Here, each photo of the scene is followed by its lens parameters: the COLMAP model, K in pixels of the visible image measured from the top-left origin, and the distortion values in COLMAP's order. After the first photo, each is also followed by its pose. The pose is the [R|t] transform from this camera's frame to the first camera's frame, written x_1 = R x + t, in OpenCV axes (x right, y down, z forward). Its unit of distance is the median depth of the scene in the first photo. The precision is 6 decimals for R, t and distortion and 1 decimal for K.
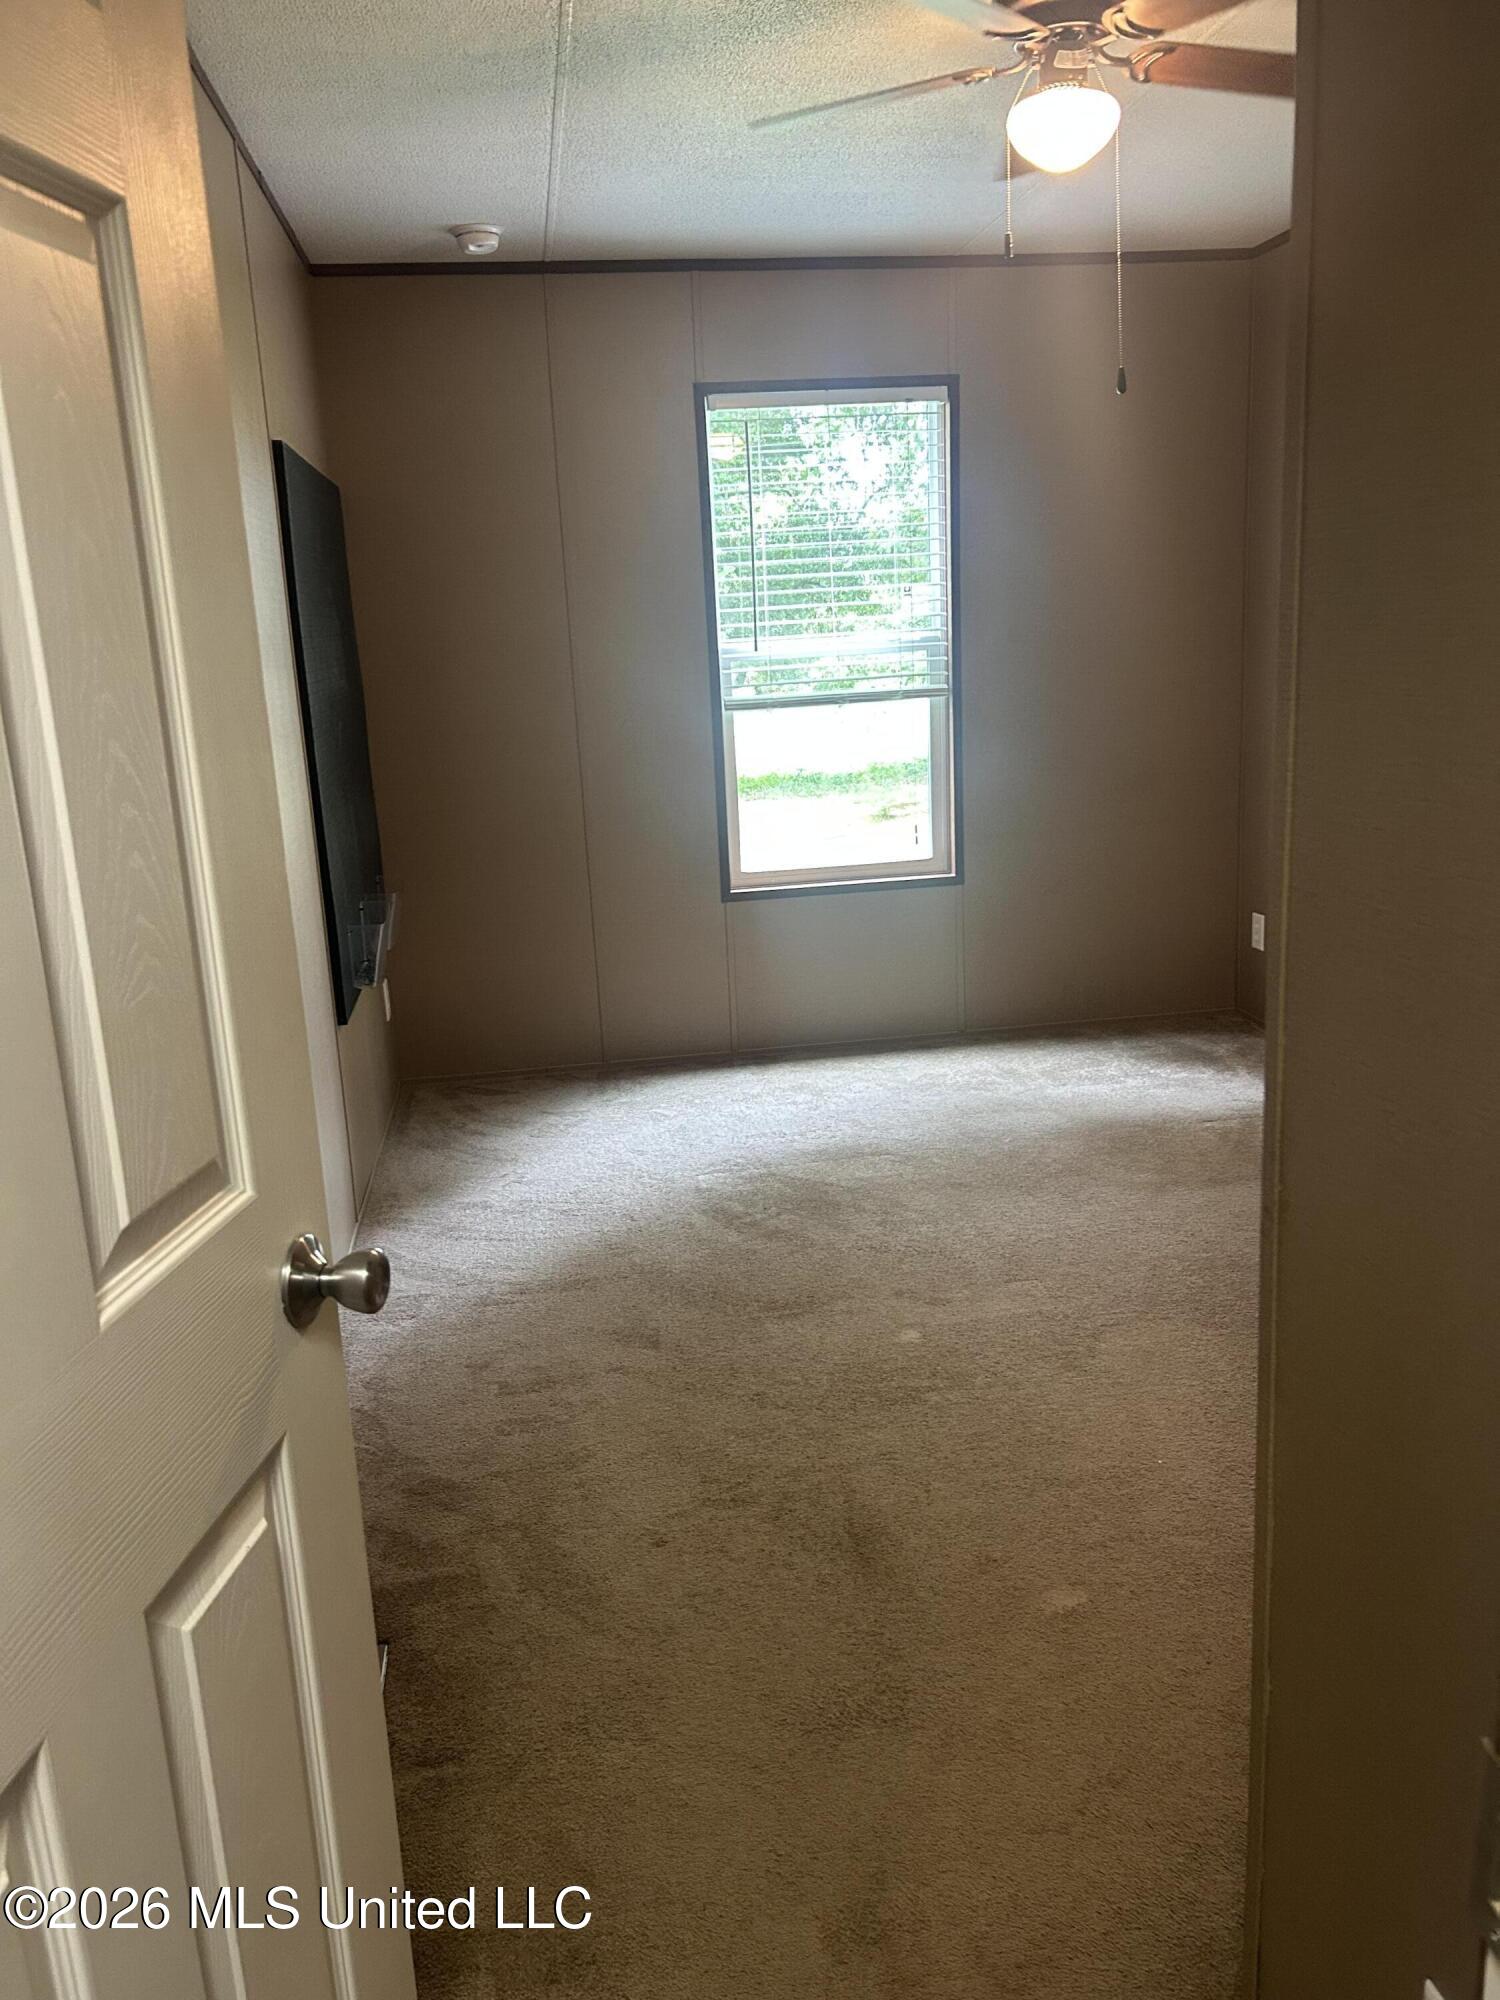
lens RADIAL K [[1501.6, 0, 750.0], [0, 1501.6, 1000.0], [0, 0, 1]] dist [-0.000537, -0.000713]
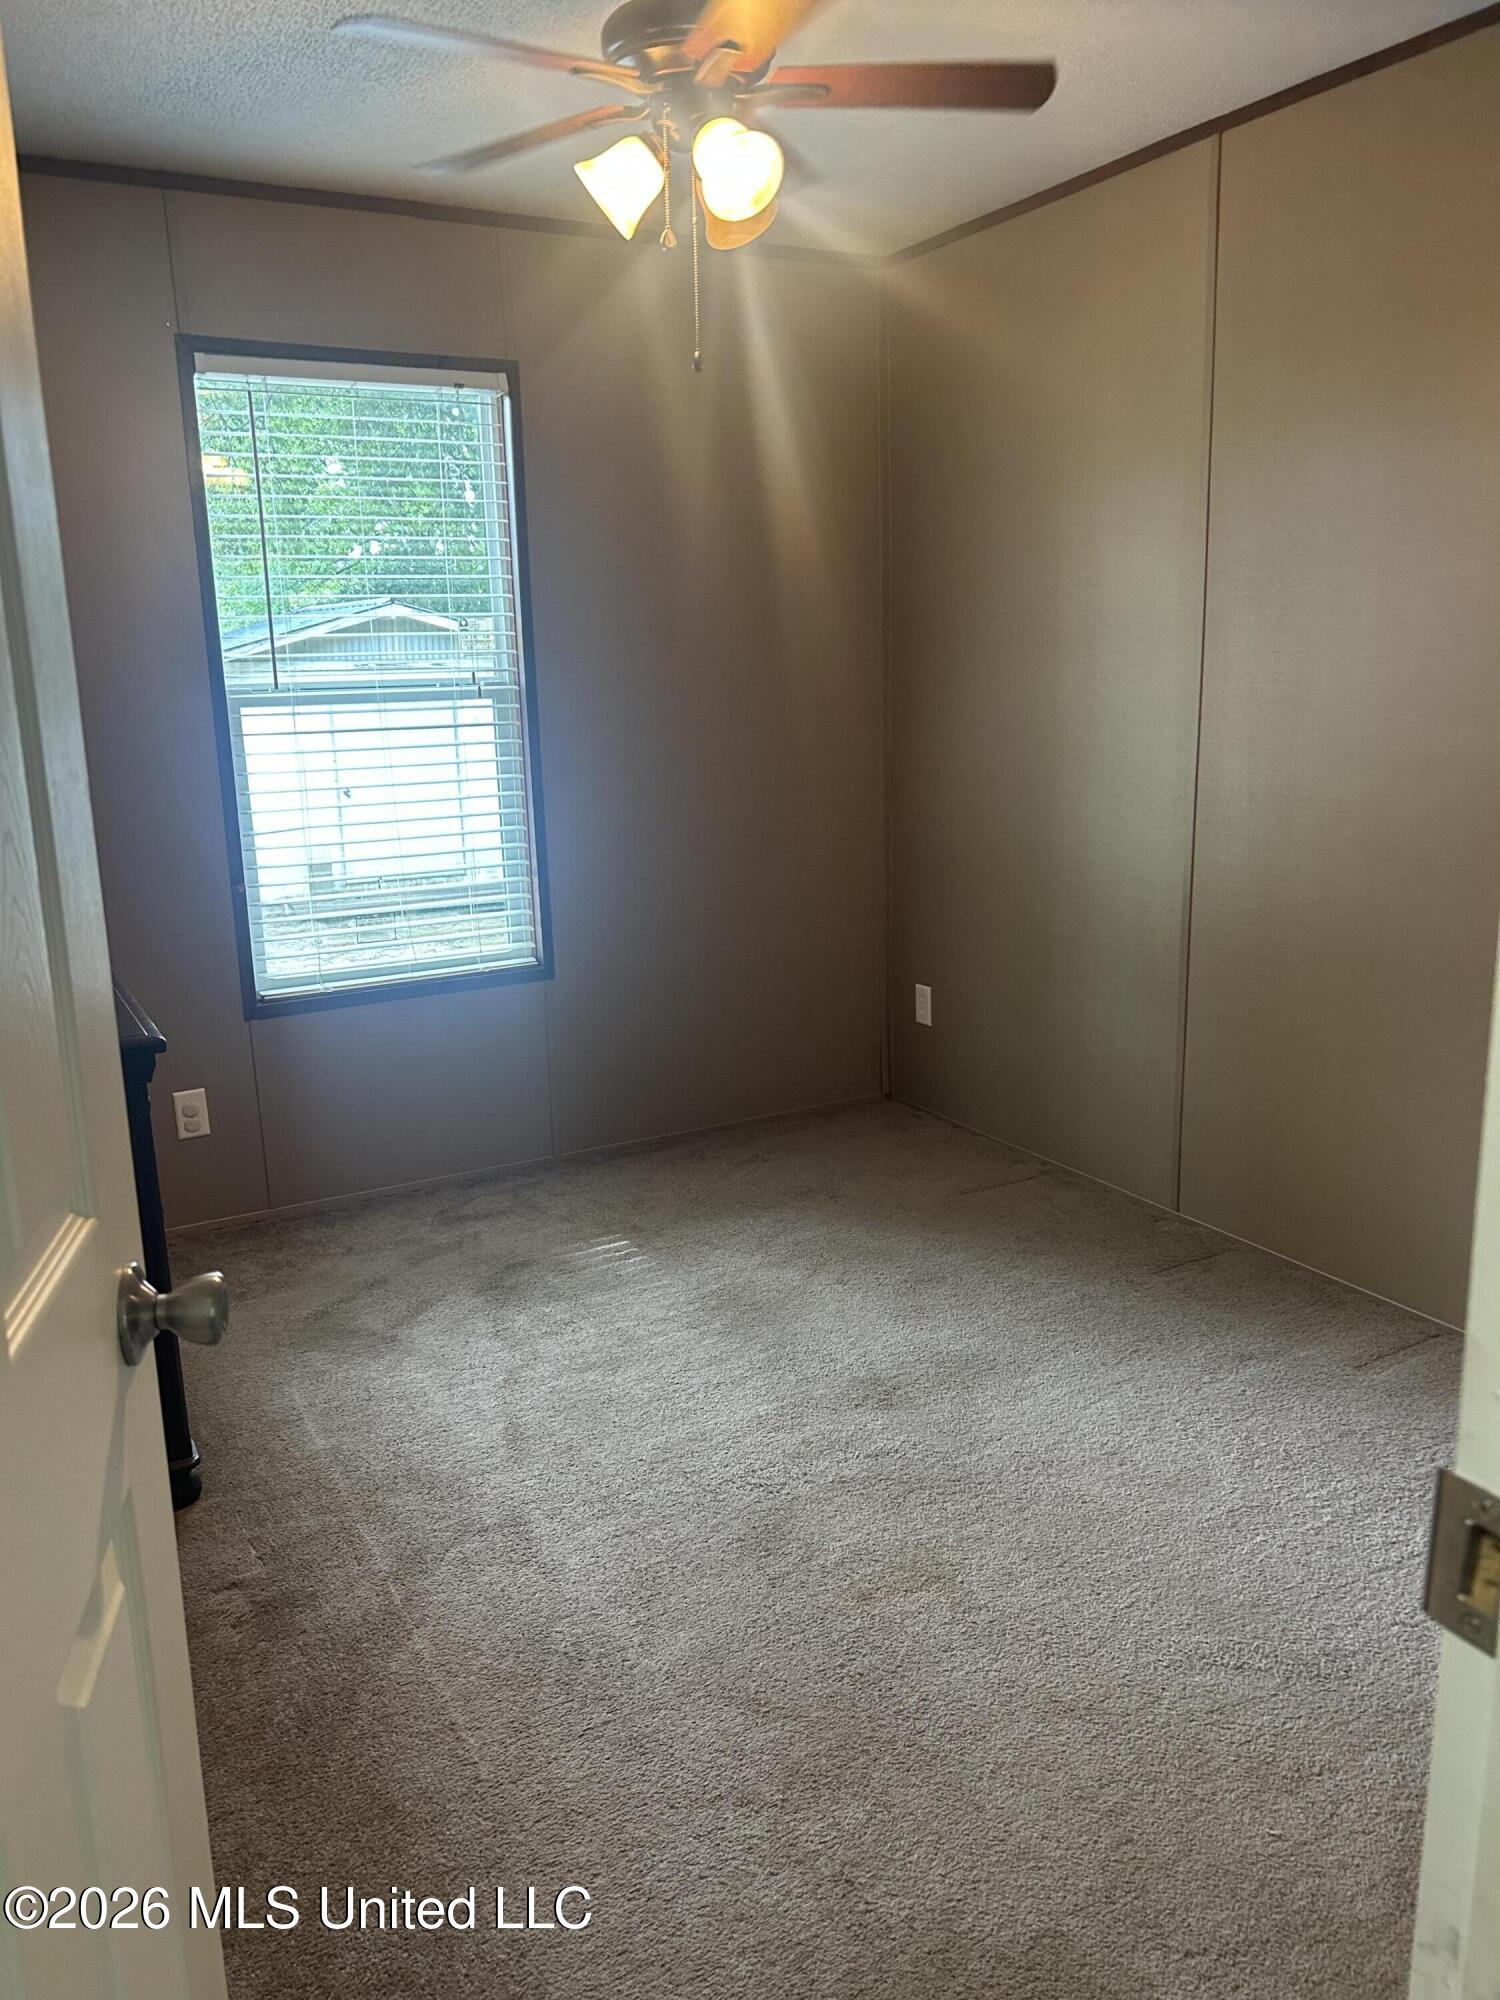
lens RADIAL K [[1501.6, 0, 750.0], [0, 1501.6, 1000.0], [0, 0, 1]] dist [-0.000537, -0.000713]
pose [[0.953339, -0.041040, 0.299099, -0.001499], [0.070648, 0.993536, -0.088857, 0.017639], [-0.293519, 0.105841, 0.950076, 0.209831]]
